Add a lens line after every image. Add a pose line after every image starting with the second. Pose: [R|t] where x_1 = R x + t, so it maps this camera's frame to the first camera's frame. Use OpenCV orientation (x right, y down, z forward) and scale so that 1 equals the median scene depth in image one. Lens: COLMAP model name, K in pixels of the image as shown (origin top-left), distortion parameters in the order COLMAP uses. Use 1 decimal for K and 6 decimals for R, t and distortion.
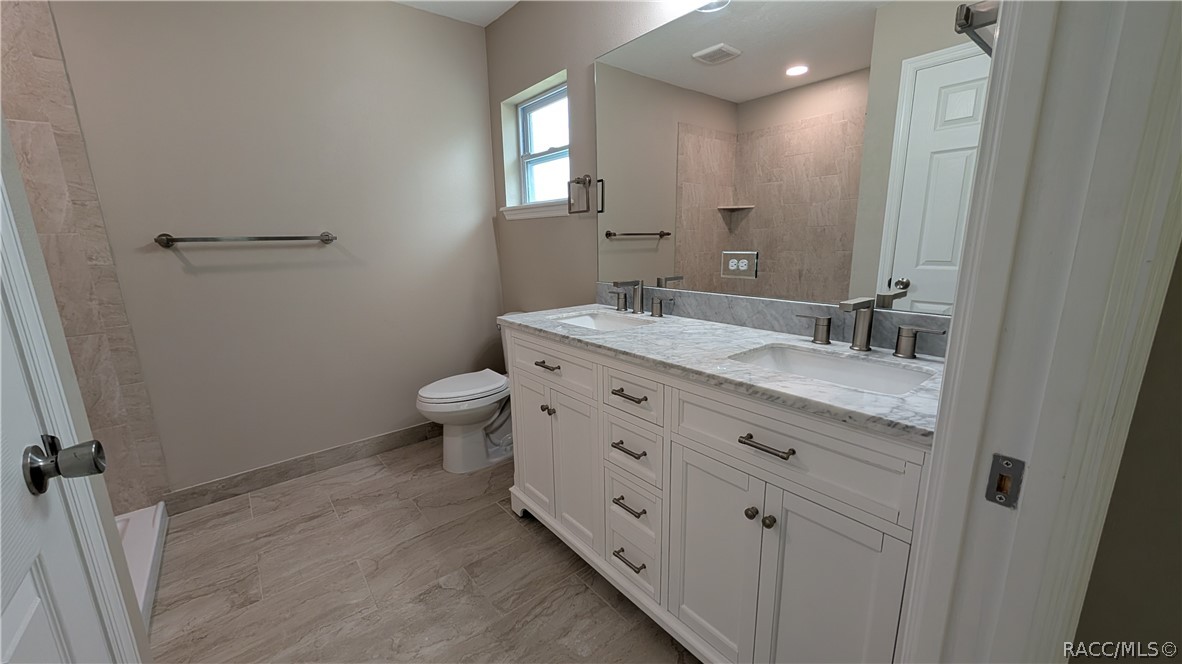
lens RADIAL K [[445.4, 0, 586.8], [0, 445.4, 340.2], [0, 0, 1]] dist [-0.000839, 0.000370]
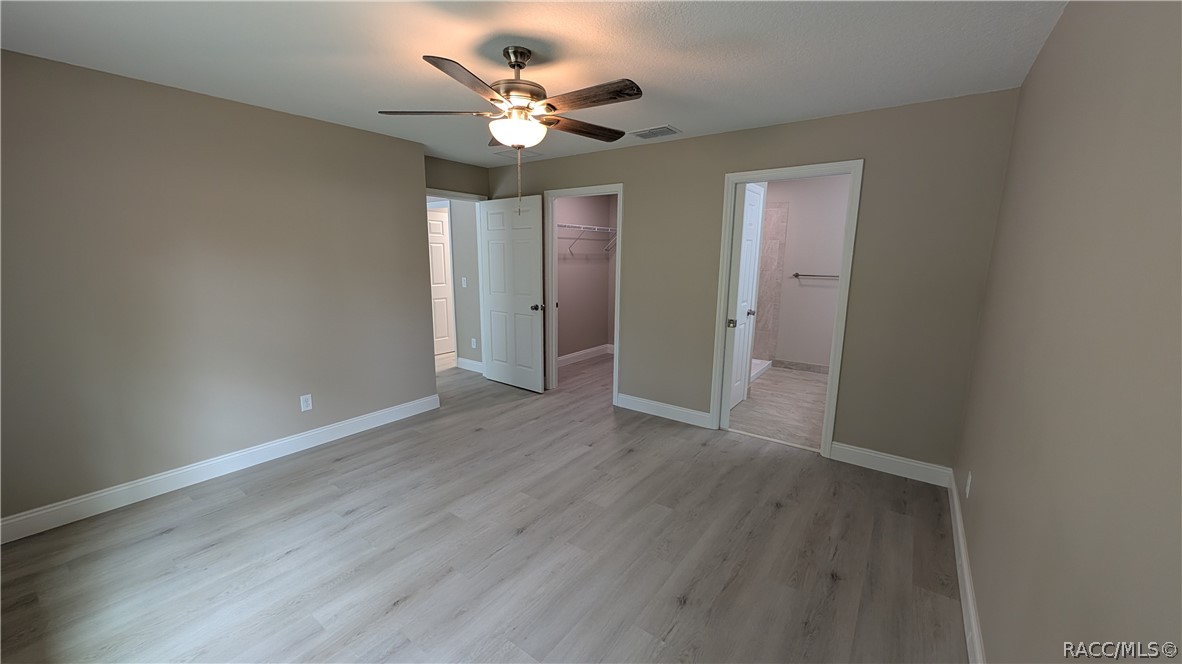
lens RADIAL K [[445.4, 0, 594.0], [0, 445.4, 336.7], [0, 0, 1]] dist [-0.000839, 0.000370]
pose [[0.271461, 0.195665, -0.942351, 1.623838], [-0.231841, 0.963579, 0.133287, 0.094434], [0.934109, 0.182293, 0.306937, -1.140198]]
